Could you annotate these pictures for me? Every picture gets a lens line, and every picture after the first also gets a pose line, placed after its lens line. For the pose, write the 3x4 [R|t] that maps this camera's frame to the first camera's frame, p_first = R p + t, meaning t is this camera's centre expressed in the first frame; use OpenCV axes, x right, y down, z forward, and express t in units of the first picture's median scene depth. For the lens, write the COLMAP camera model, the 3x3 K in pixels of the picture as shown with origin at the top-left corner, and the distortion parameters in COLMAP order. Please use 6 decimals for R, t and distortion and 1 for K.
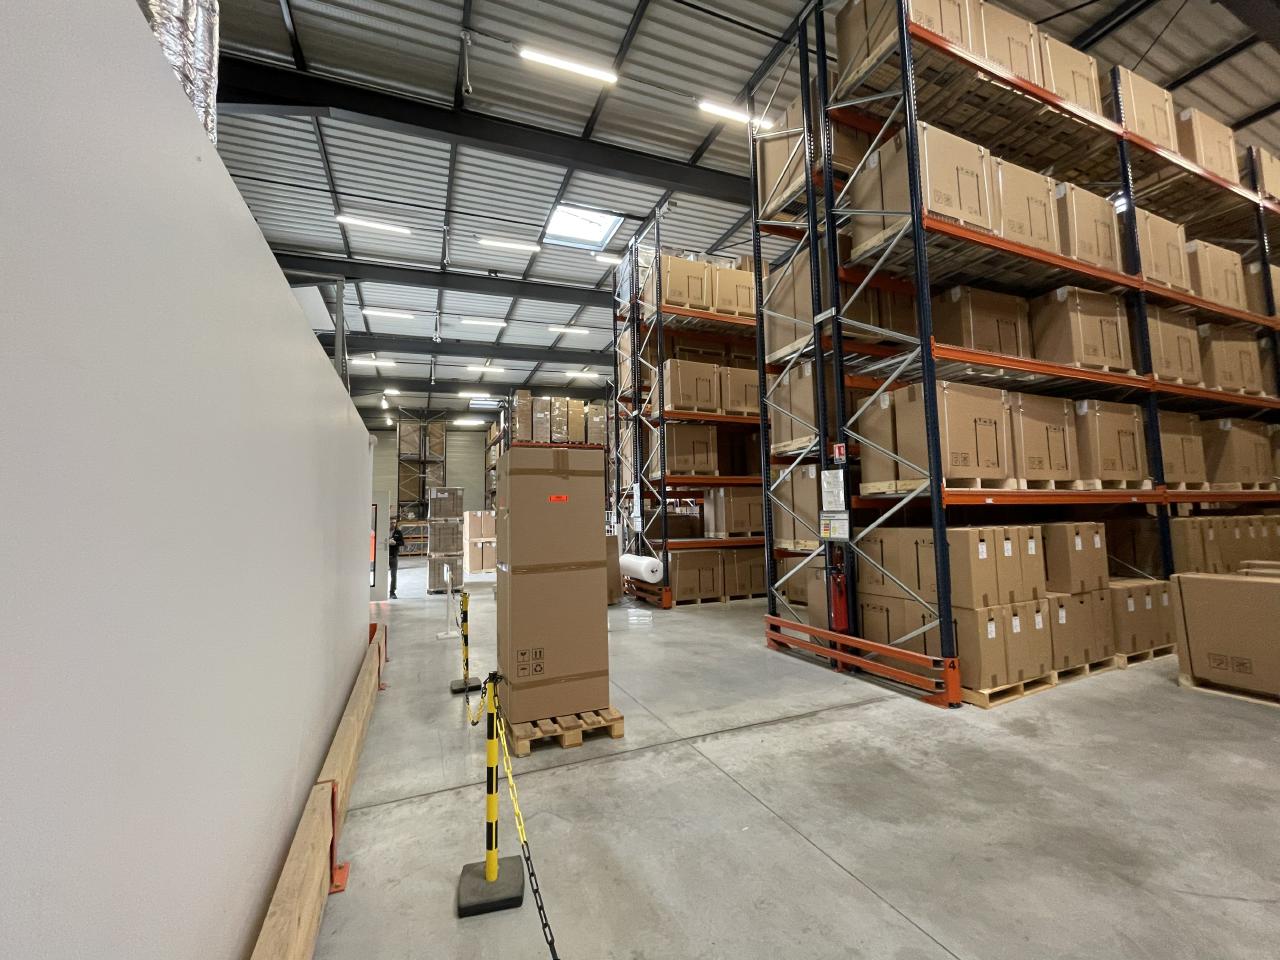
lens RADIAL K [[515.9, 0, 636.4], [0, 515.9, 478.4], [0, 0, 1]] dist [-0.002368, -0.000242]
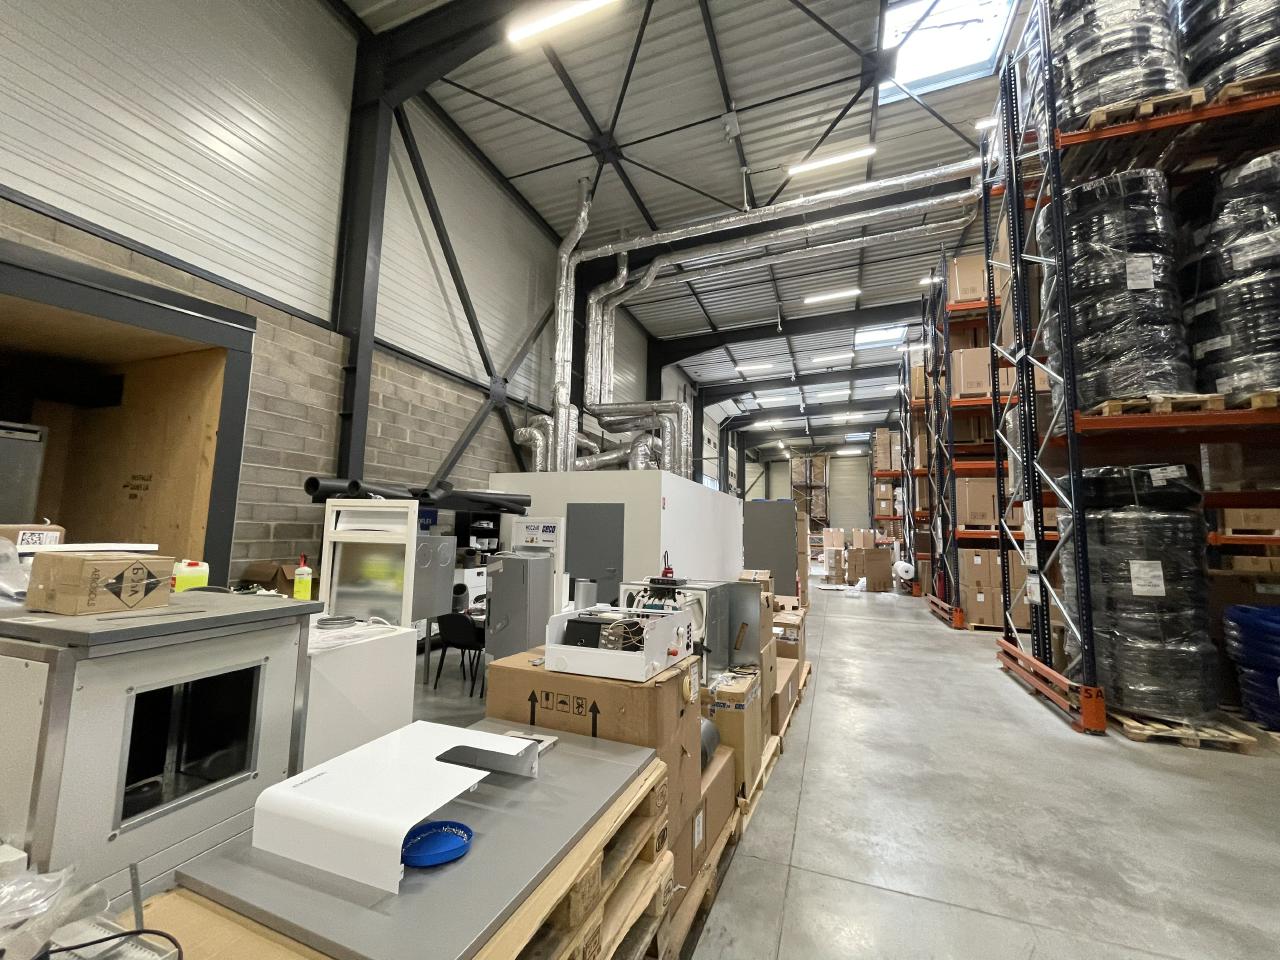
lens RADIAL K [[515.9, 0, 636.4], [0, 515.9, 478.4], [0, 0, 1]] dist [-0.002368, -0.000242]
pose [[0.715833, -0.031359, -0.697567, 0.350210], [0.016973, 0.999477, -0.027514, -0.049266], [0.698065, 0.007856, 0.715991, -0.456906]]
